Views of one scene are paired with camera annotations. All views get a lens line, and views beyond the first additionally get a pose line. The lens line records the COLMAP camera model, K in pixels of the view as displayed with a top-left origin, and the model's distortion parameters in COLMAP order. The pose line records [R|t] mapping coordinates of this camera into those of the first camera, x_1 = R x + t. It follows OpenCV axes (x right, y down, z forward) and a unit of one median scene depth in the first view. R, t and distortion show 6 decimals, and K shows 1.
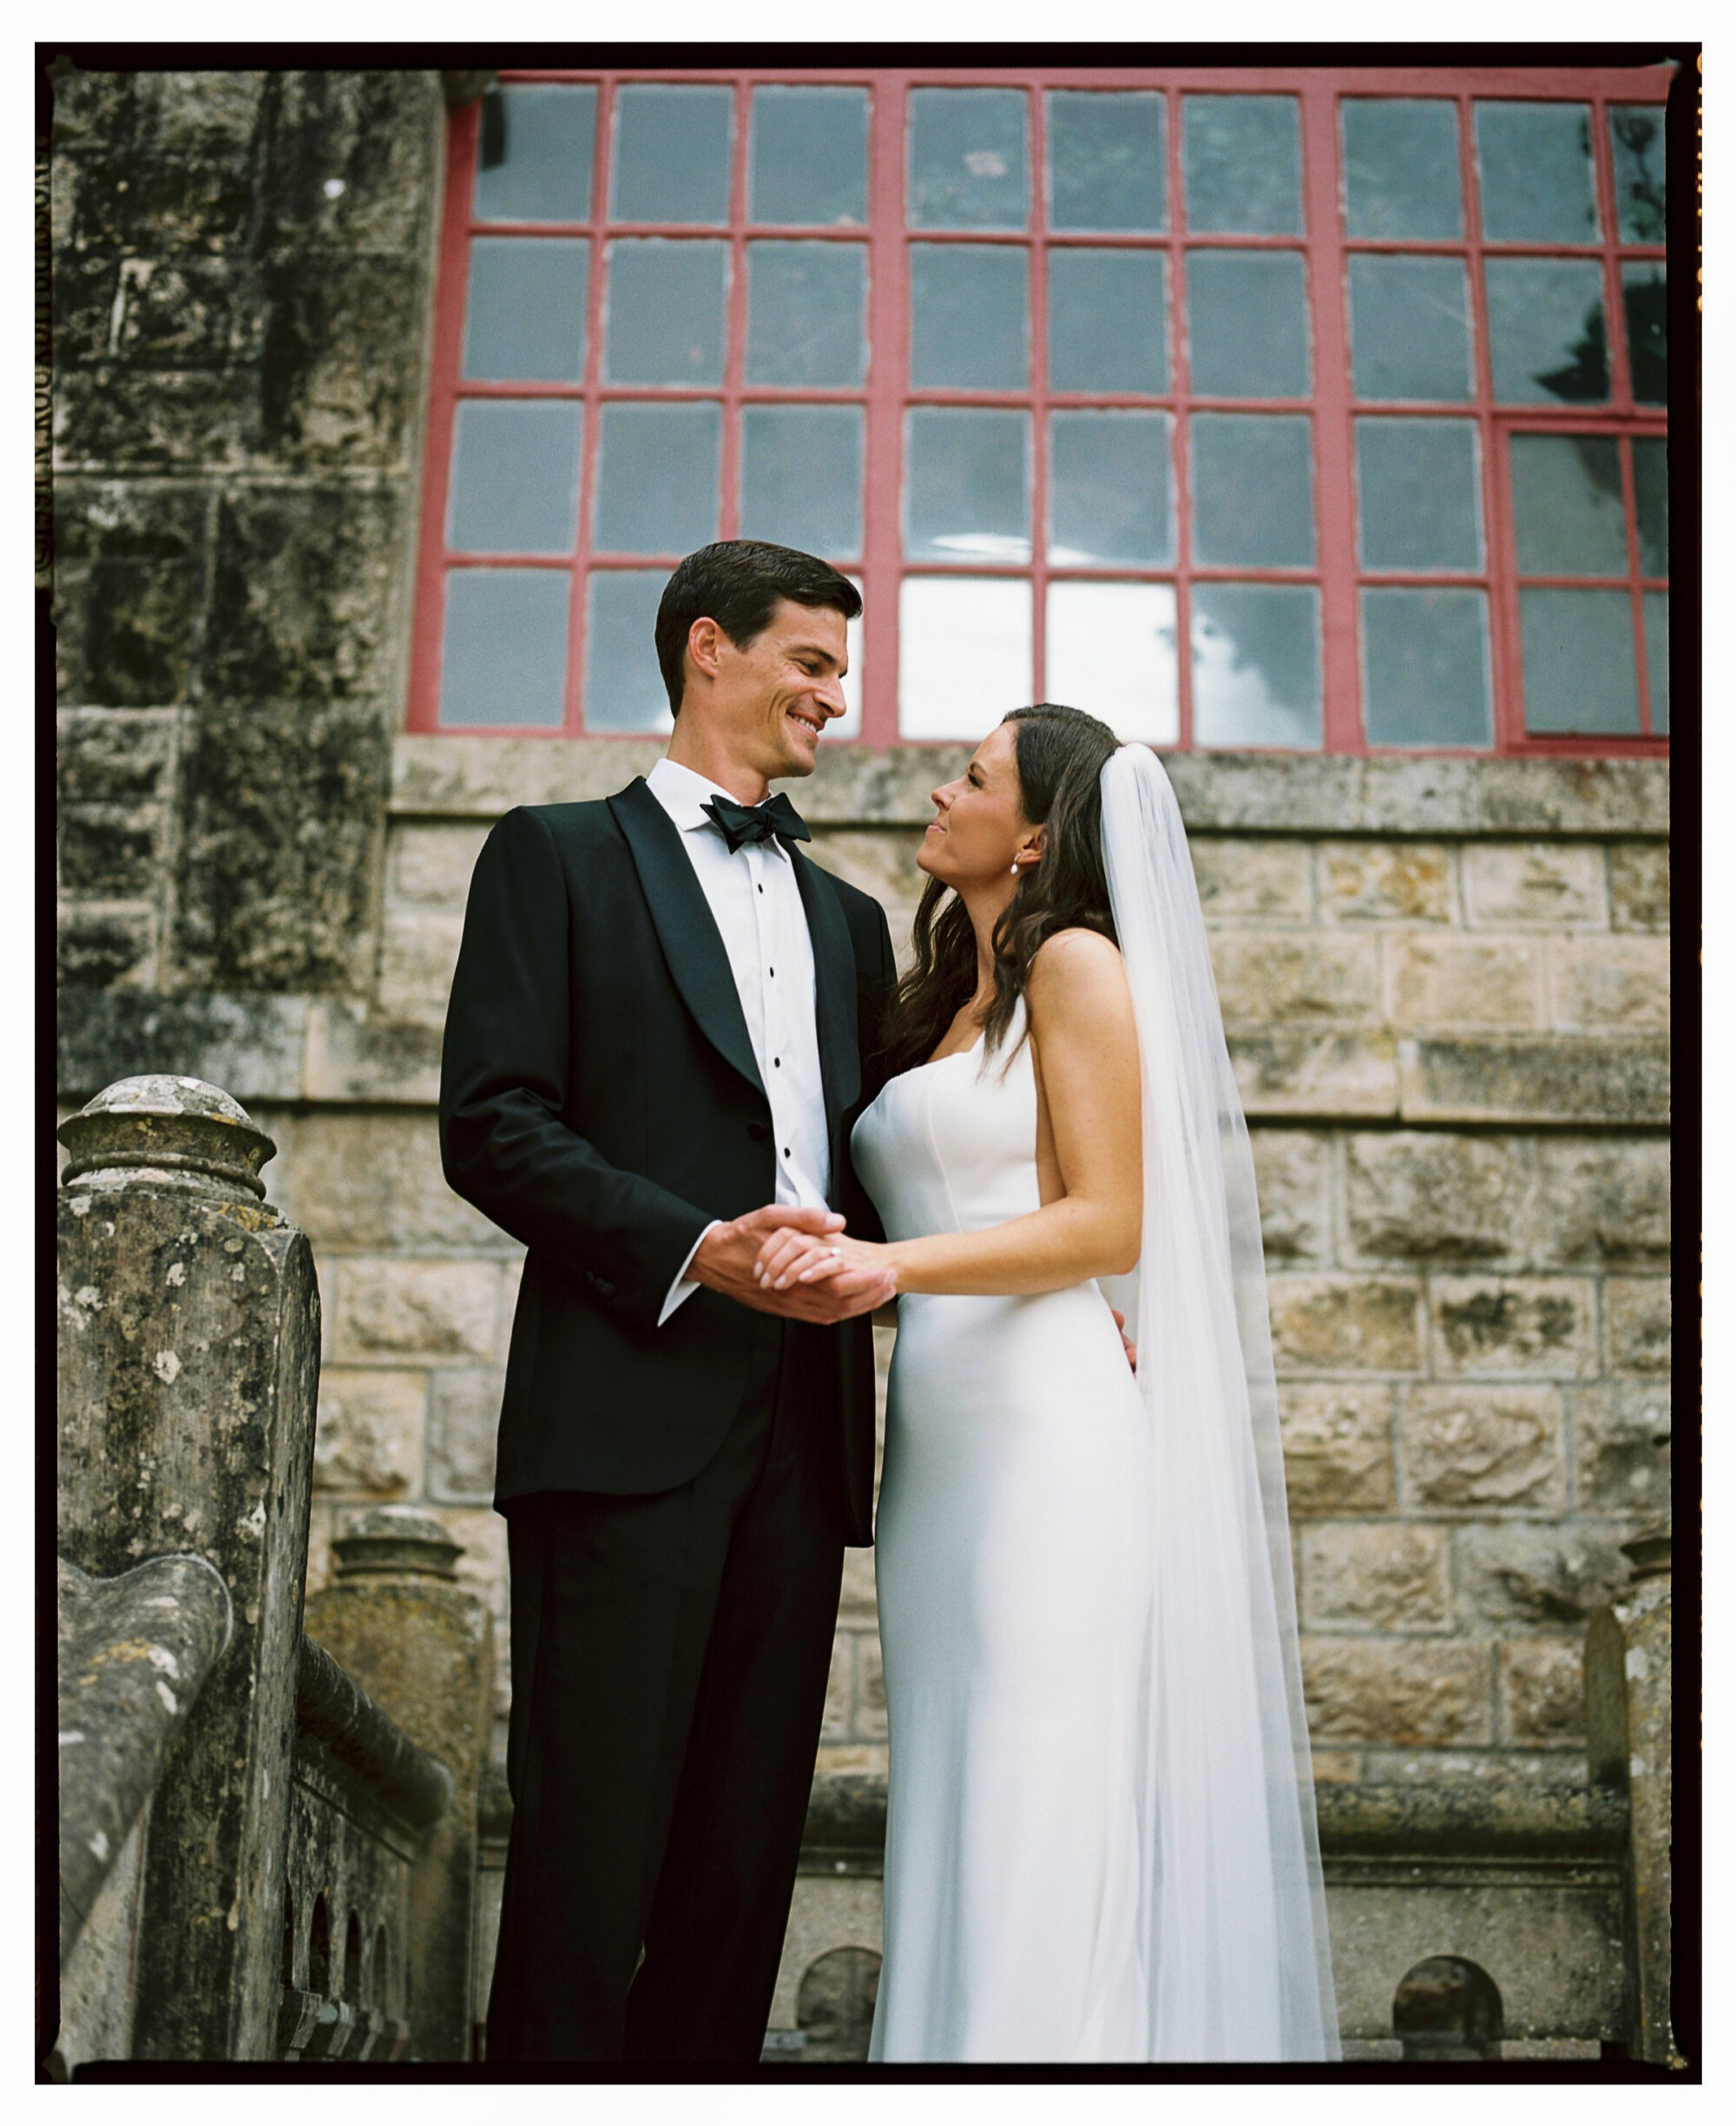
lens RADIAL K [[3367.0, 0, 869.8], [0, 3367.0, 1001.5], [0, 0, 1]] dist [-0.127488, 0.107254]
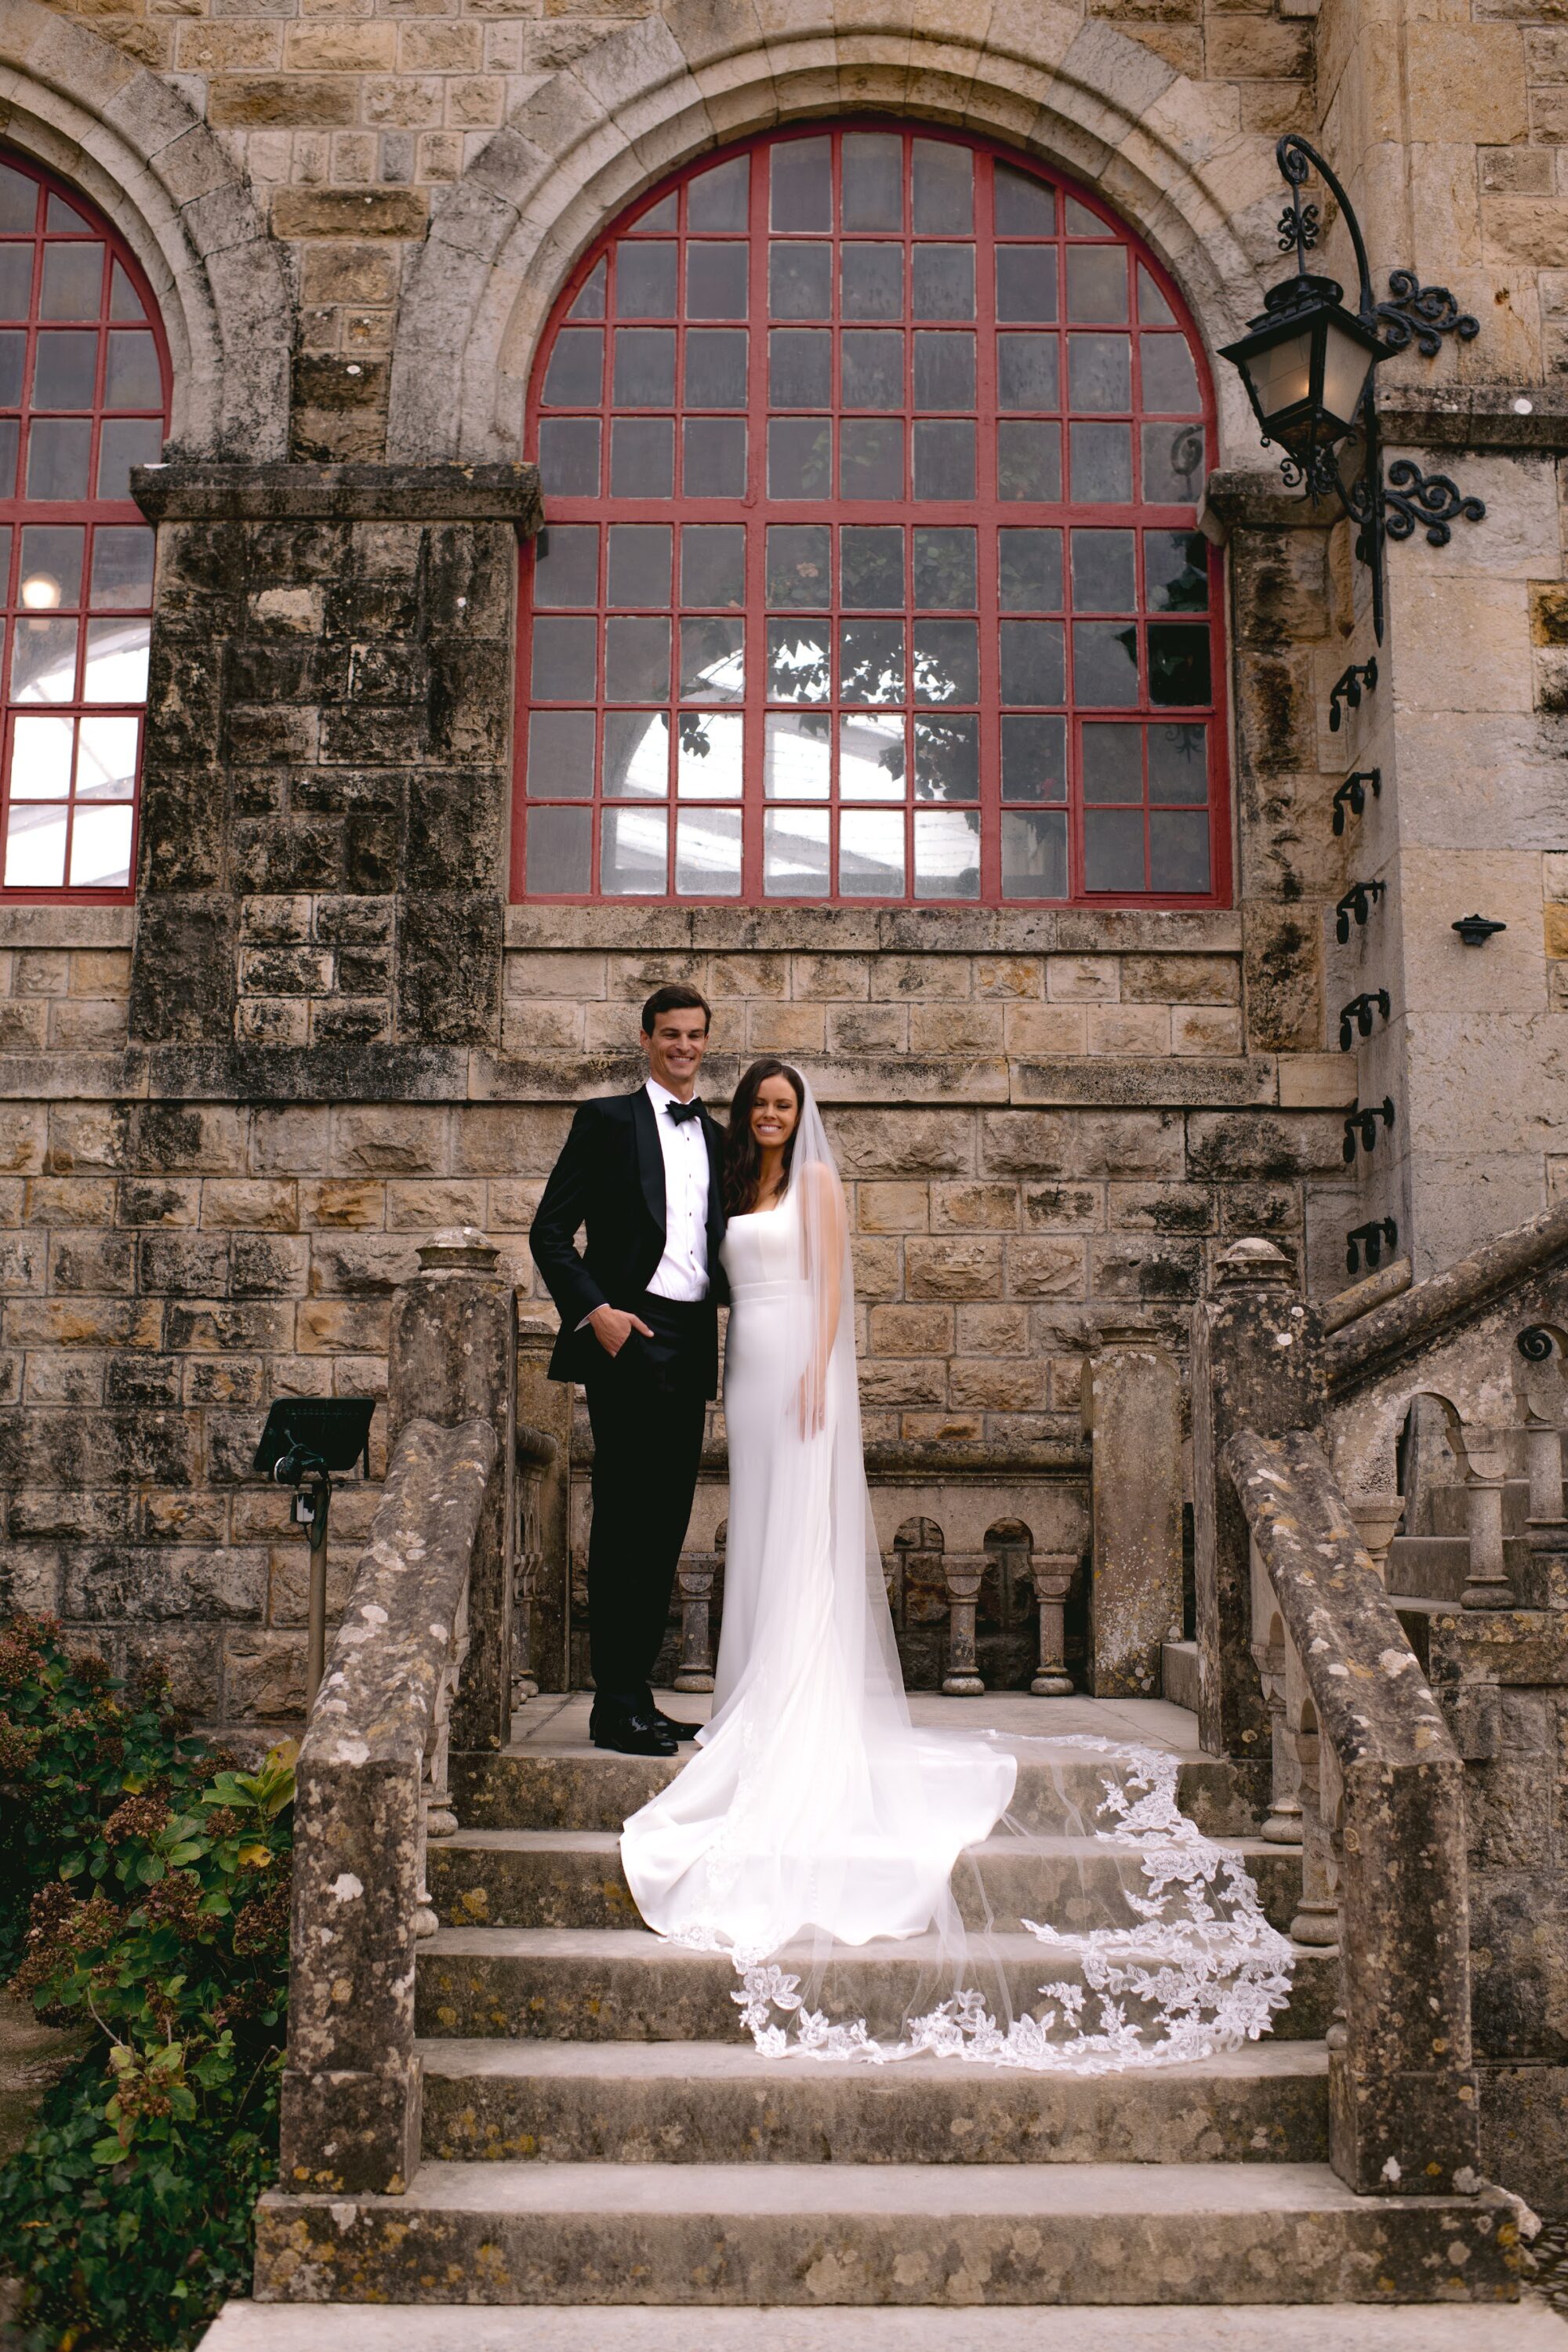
lens RADIAL K [[2418.8, 0, 784.0], [0, 2418.8, 1176.0], [0, 0, 1]] dist [-0.115785, 0.144942]
pose [[0.999955, -0.009366, -0.001806, 0.023699], [0.009538, 0.982803, 0.184409, -0.189587], [0.000048, -0.184418, 0.982848, -0.434555]]
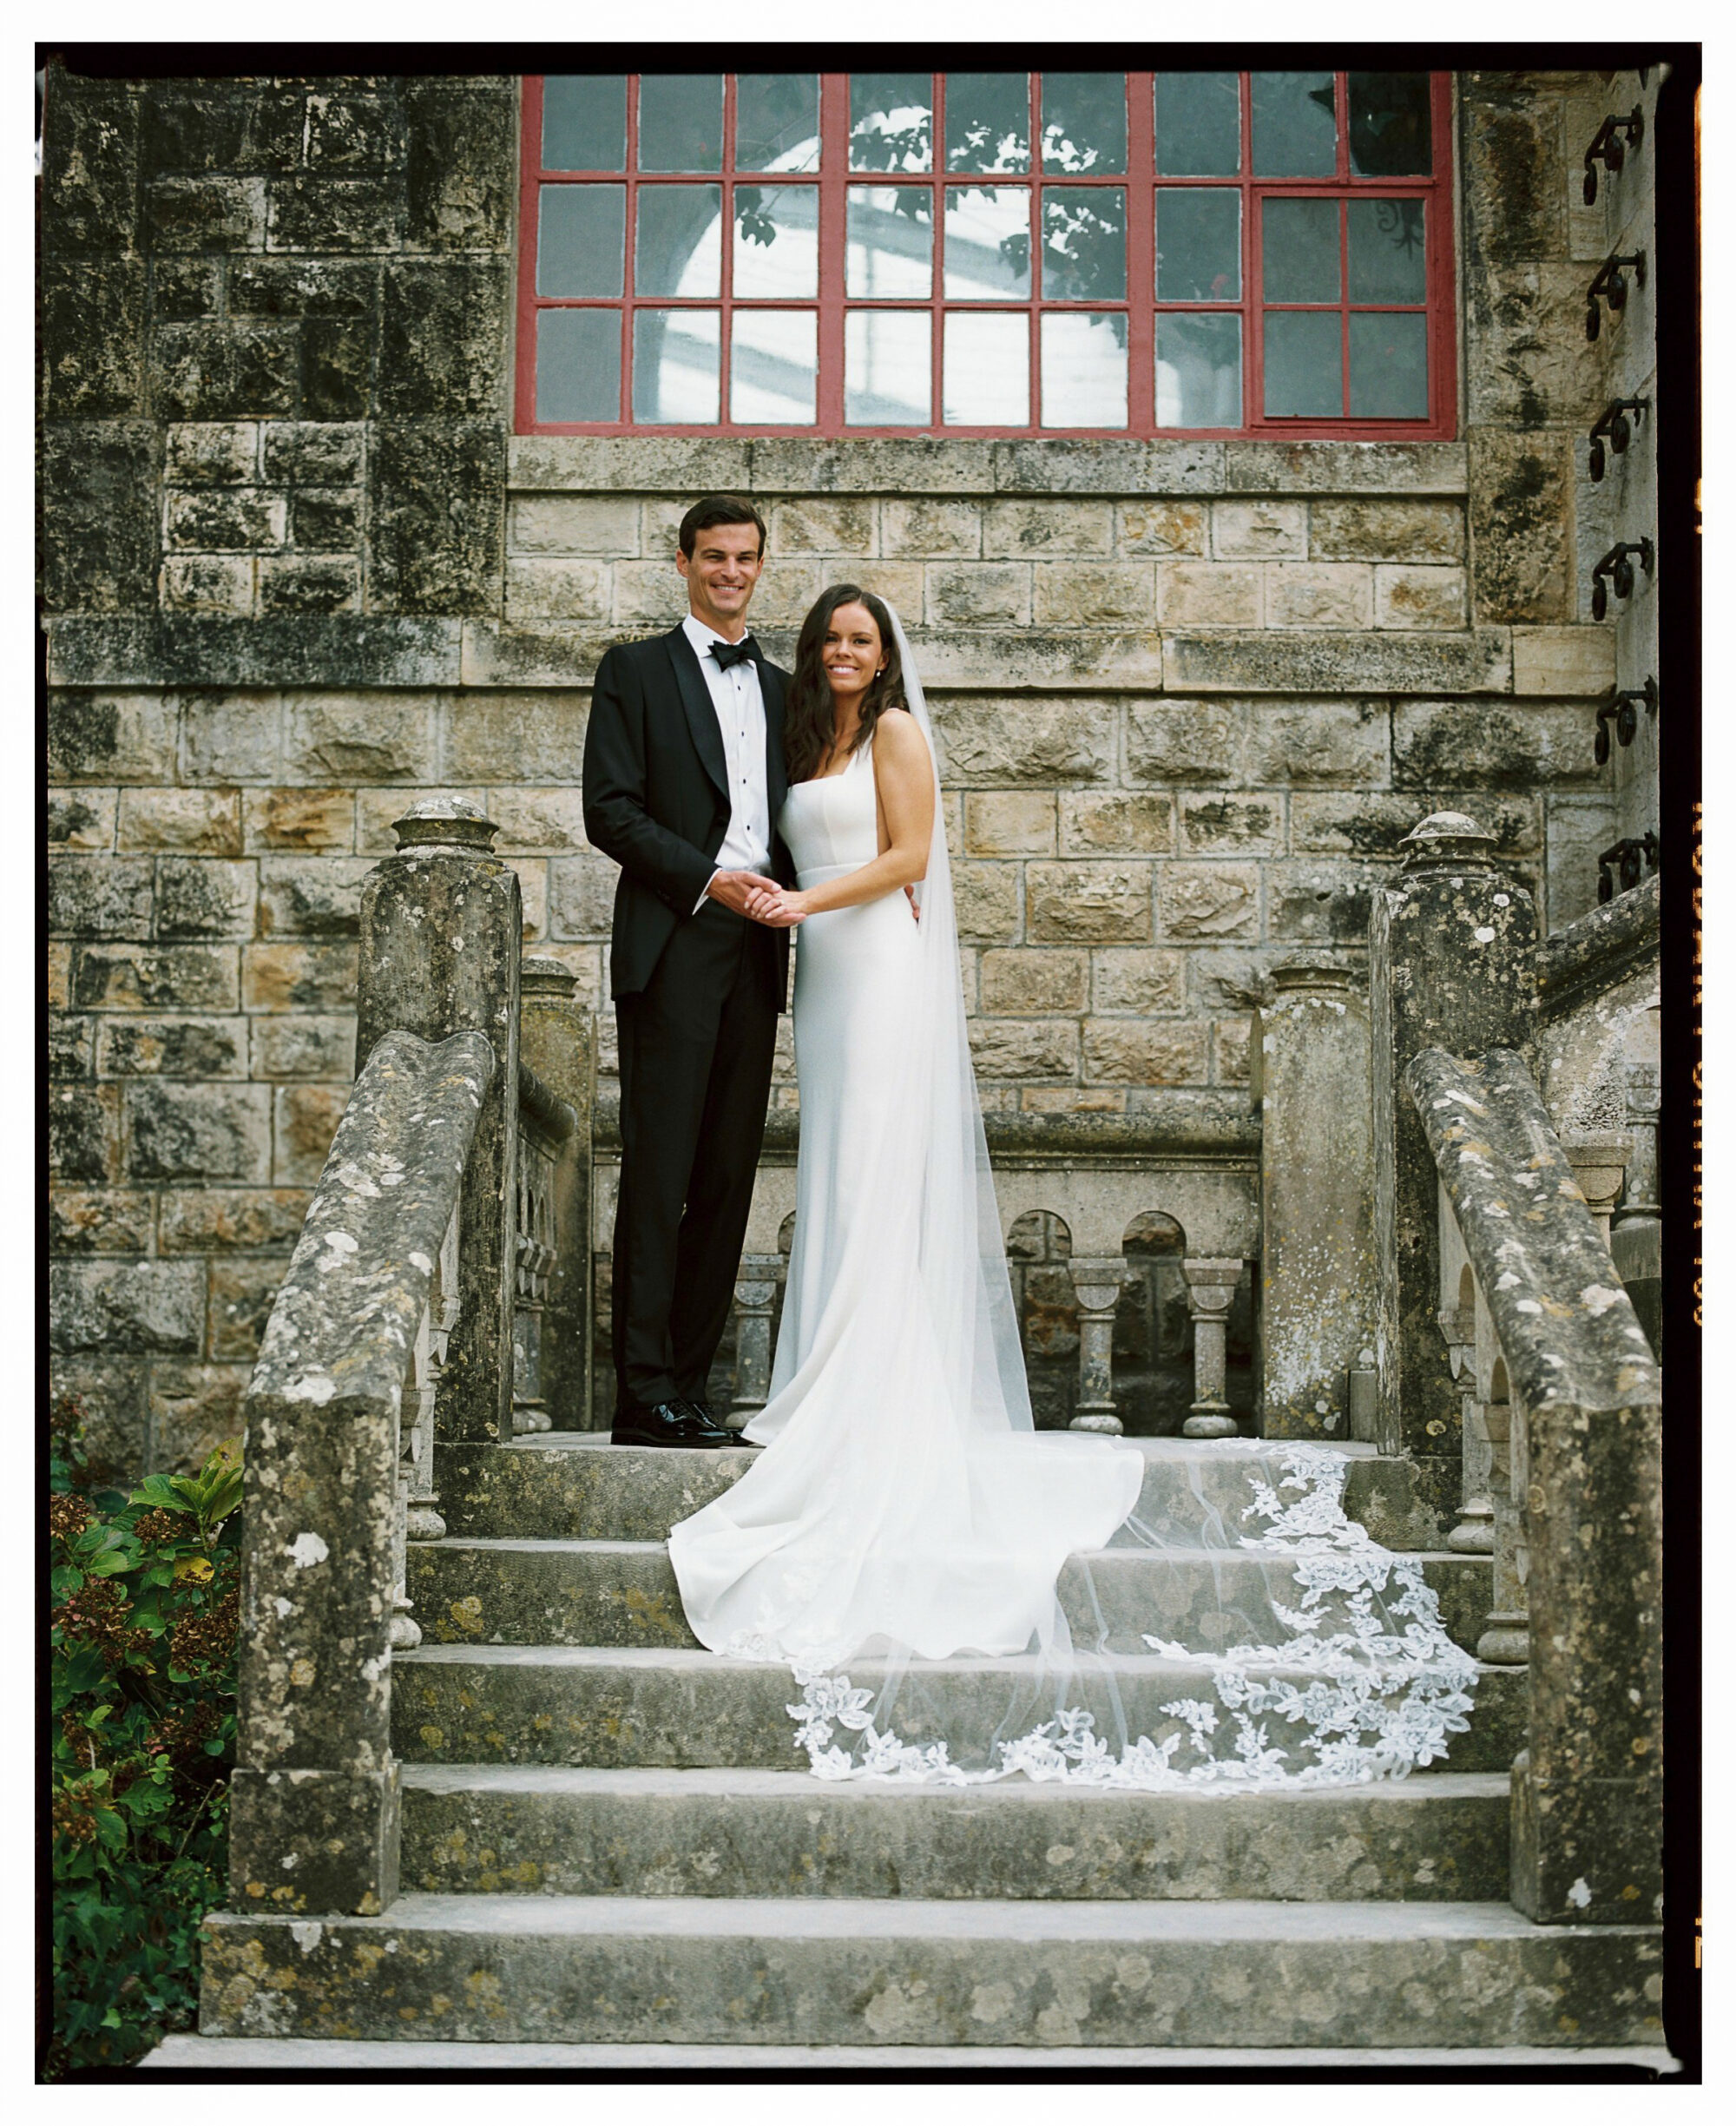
lens RADIAL K [[3332.4, 0, 868.0], [0, 3332.4, 1063.0], [0, 0, 1]] dist [-0.083832, -0.082476]
pose [[0.999864, -0.008871, -0.013929, 0.040323], [0.011816, 0.973554, 0.228151, -0.148905], [0.011537, -0.228284, 0.973526, -0.540616]]
